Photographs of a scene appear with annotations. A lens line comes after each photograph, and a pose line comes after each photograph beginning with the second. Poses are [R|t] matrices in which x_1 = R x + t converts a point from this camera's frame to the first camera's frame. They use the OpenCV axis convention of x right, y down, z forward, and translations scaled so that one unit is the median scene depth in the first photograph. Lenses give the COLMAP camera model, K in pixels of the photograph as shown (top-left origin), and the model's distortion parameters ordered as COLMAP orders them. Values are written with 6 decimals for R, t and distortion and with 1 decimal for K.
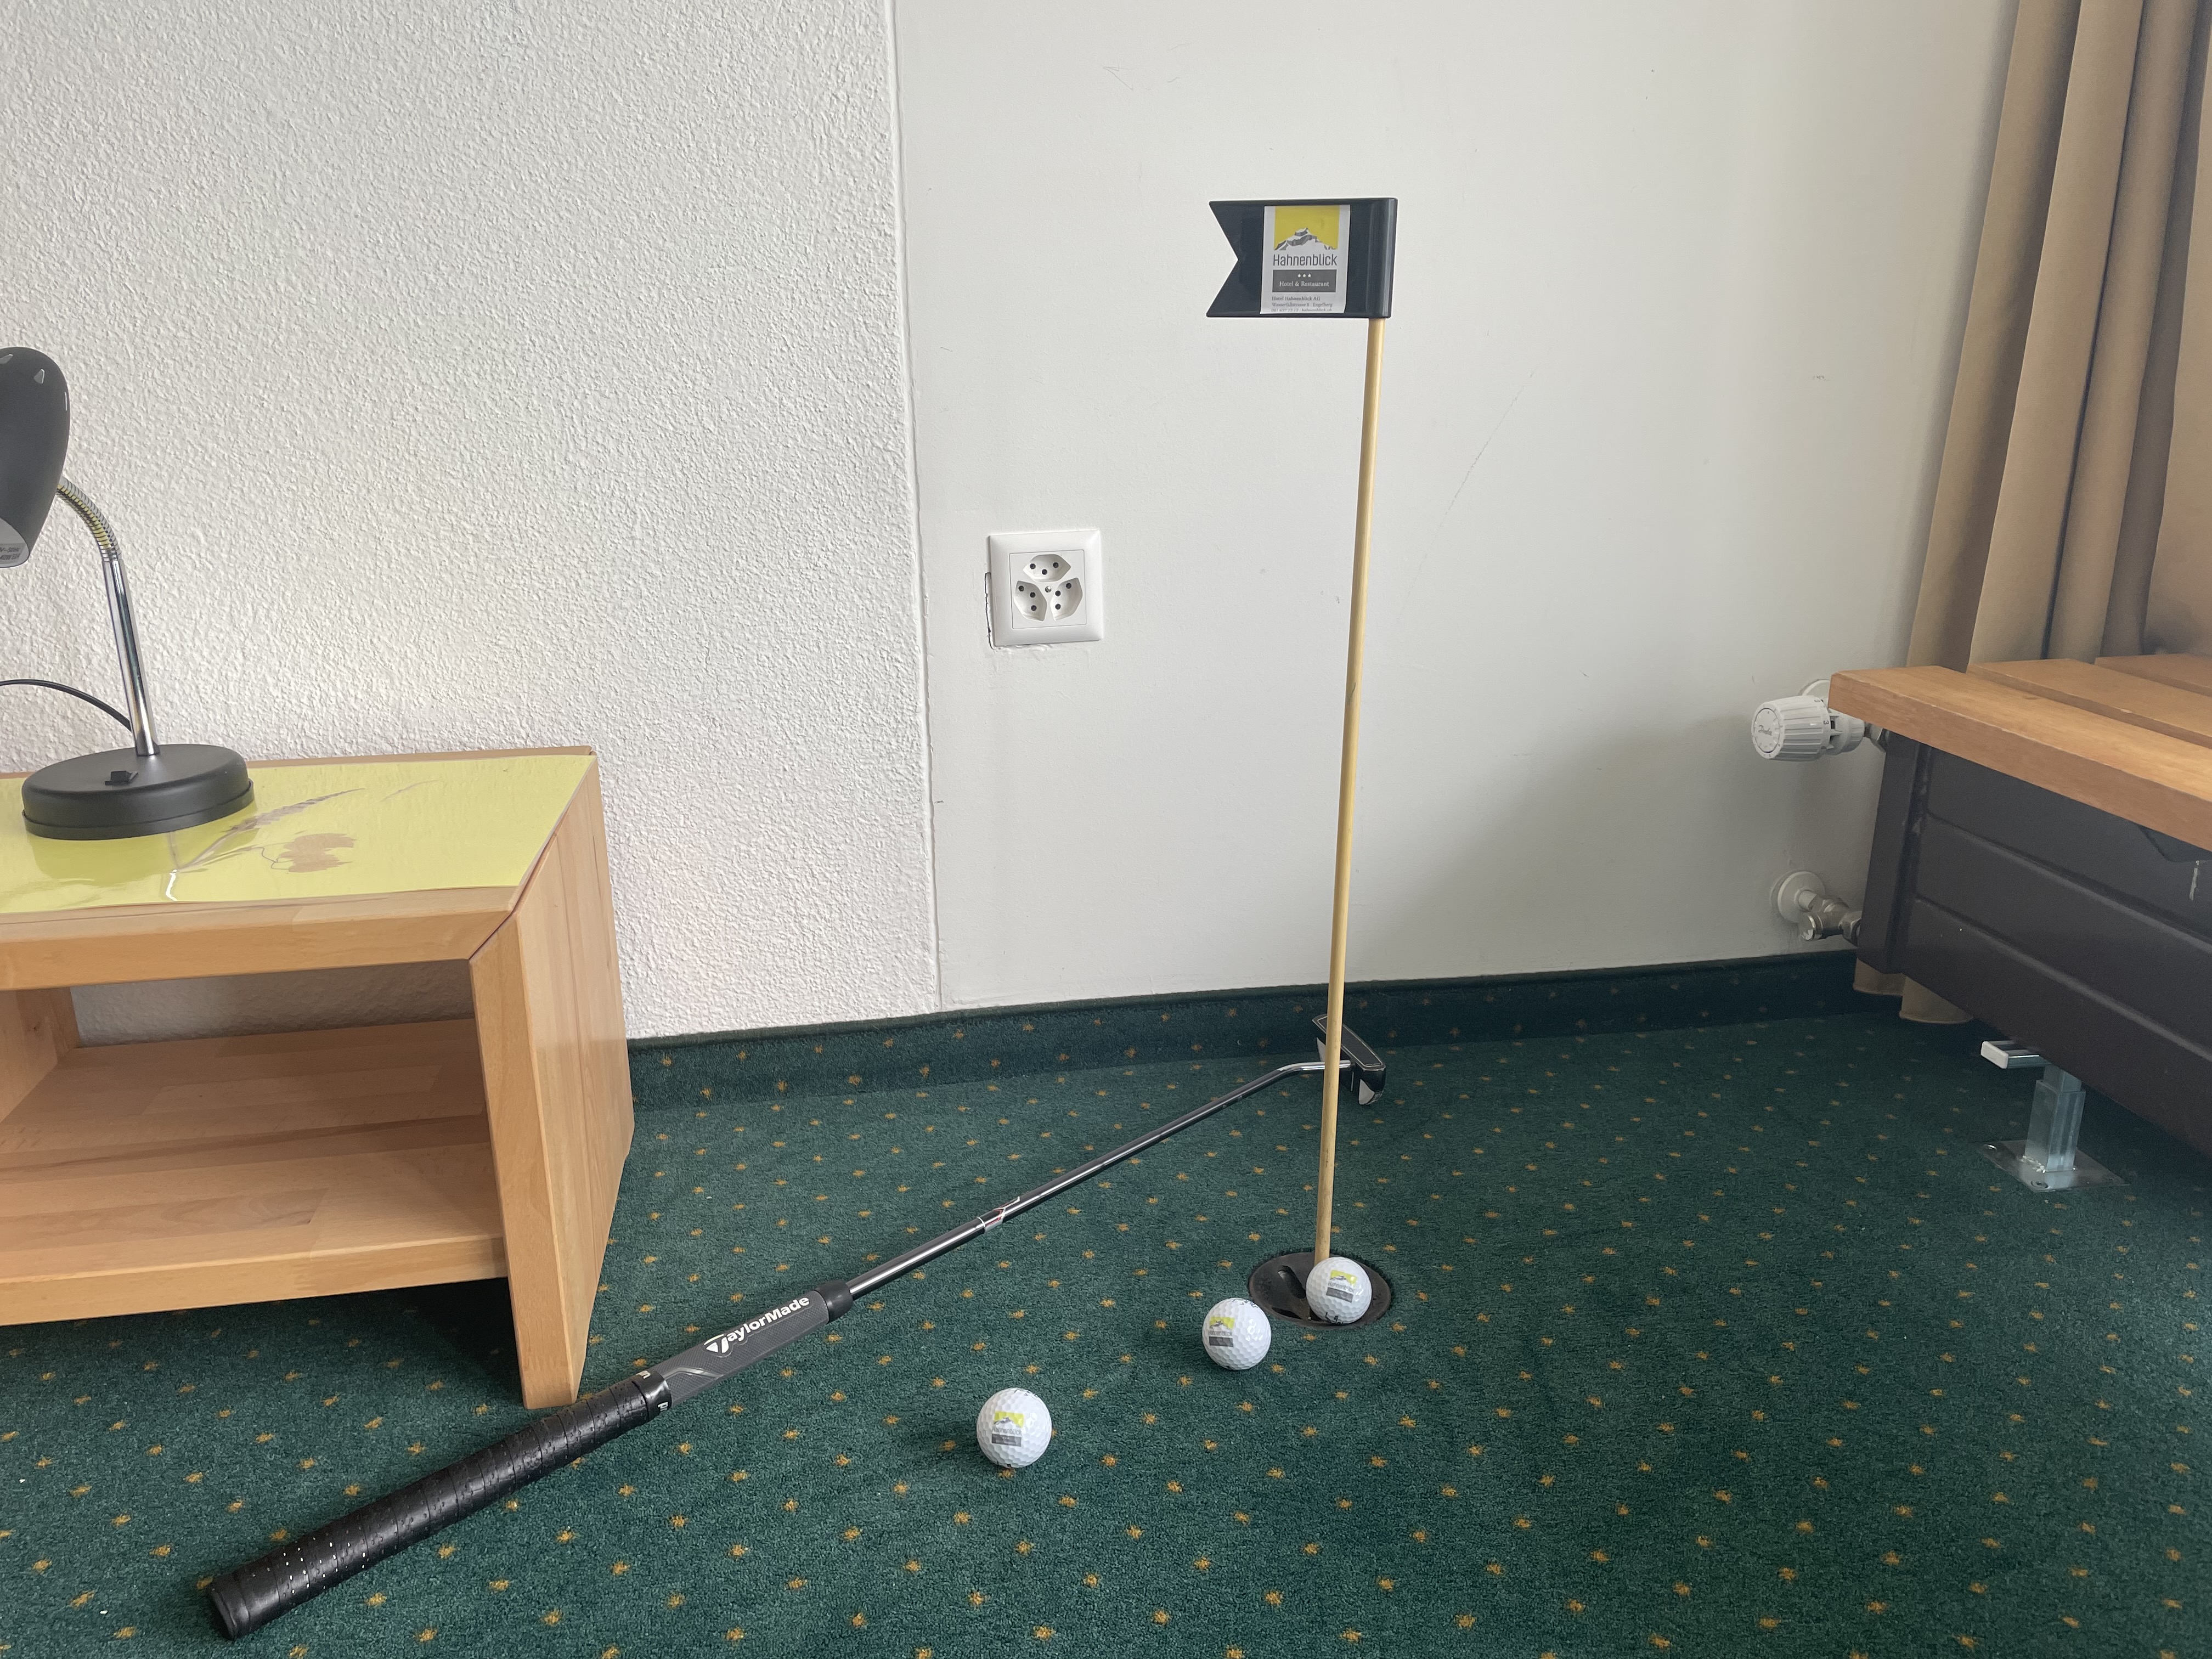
lens RADIAL K [[1688.5, 0, 1124.4], [0, 1688.5, 817.1], [0, 0, 1]] dist [0.048278, -0.089857]
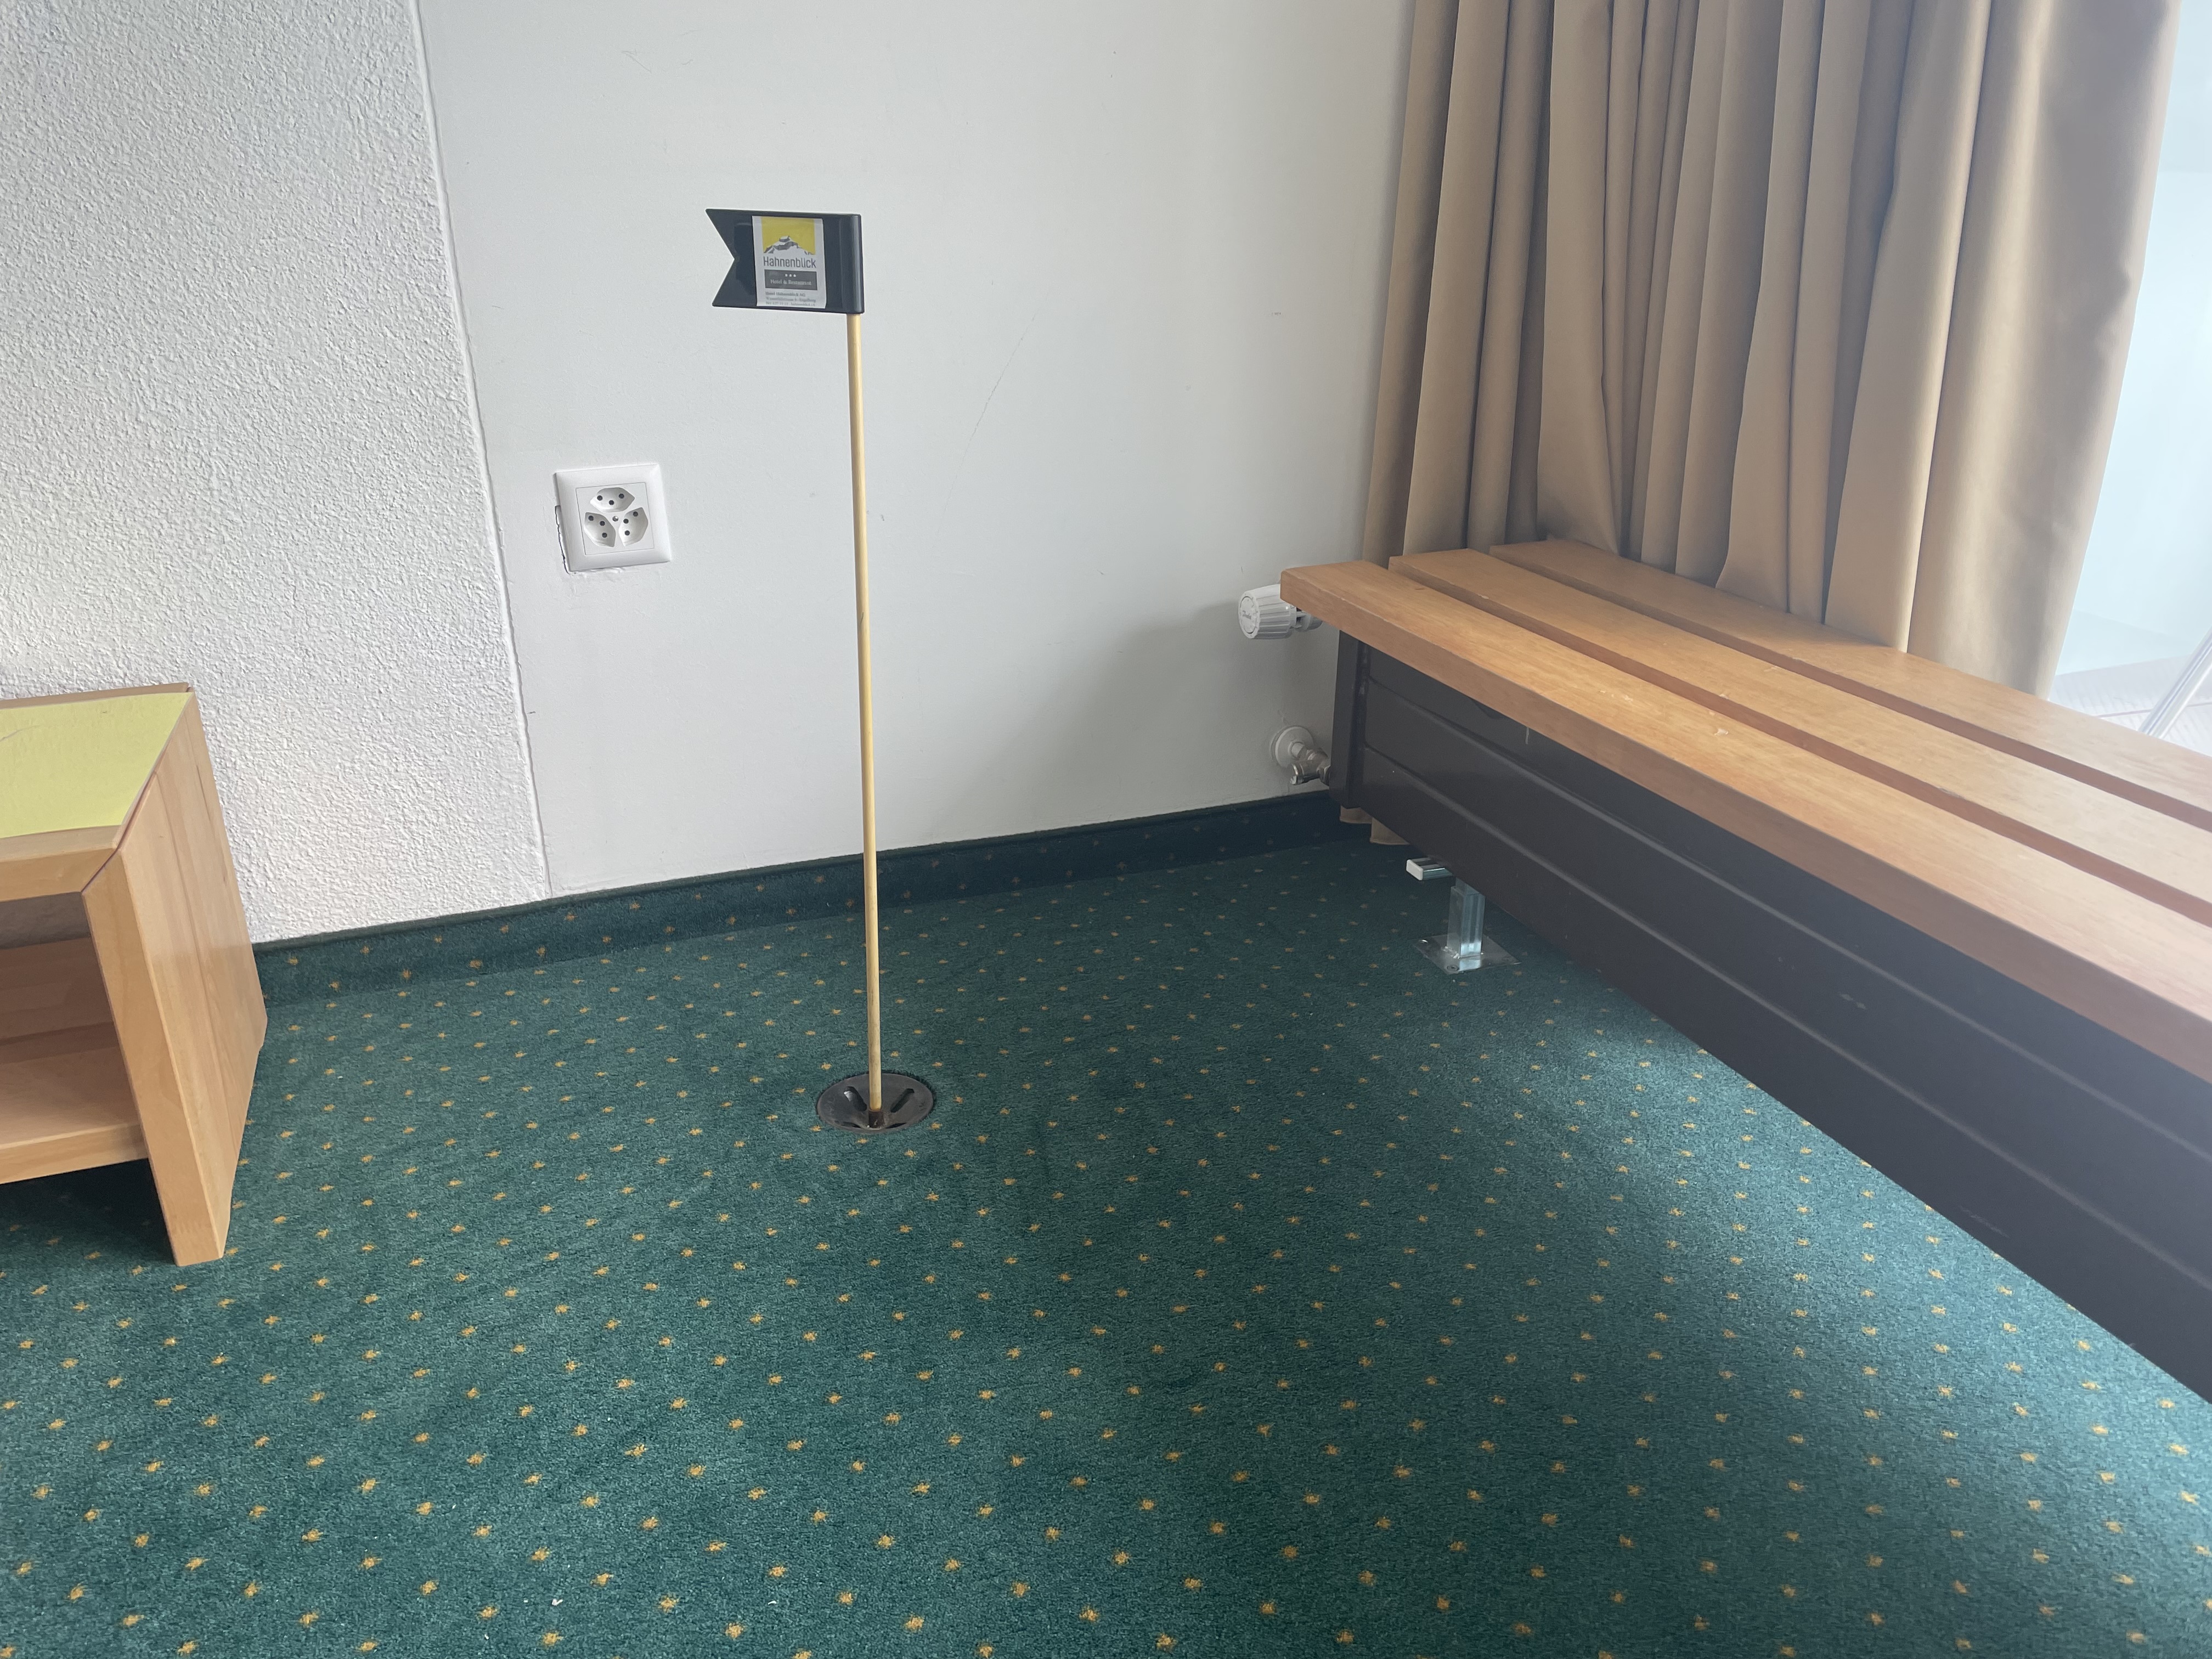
lens RADIAL K [[1688.5, 0, 1139.0], [0, 1688.5, 804.4], [0, 0, 1]] dist [0.048278, -0.089857]
pose [[0.982499, -0.065390, 0.174414, 0.095394], [0.049973, 0.994562, 0.091372, -0.034773], [-0.179441, -0.081057, 0.980424, -0.197829]]
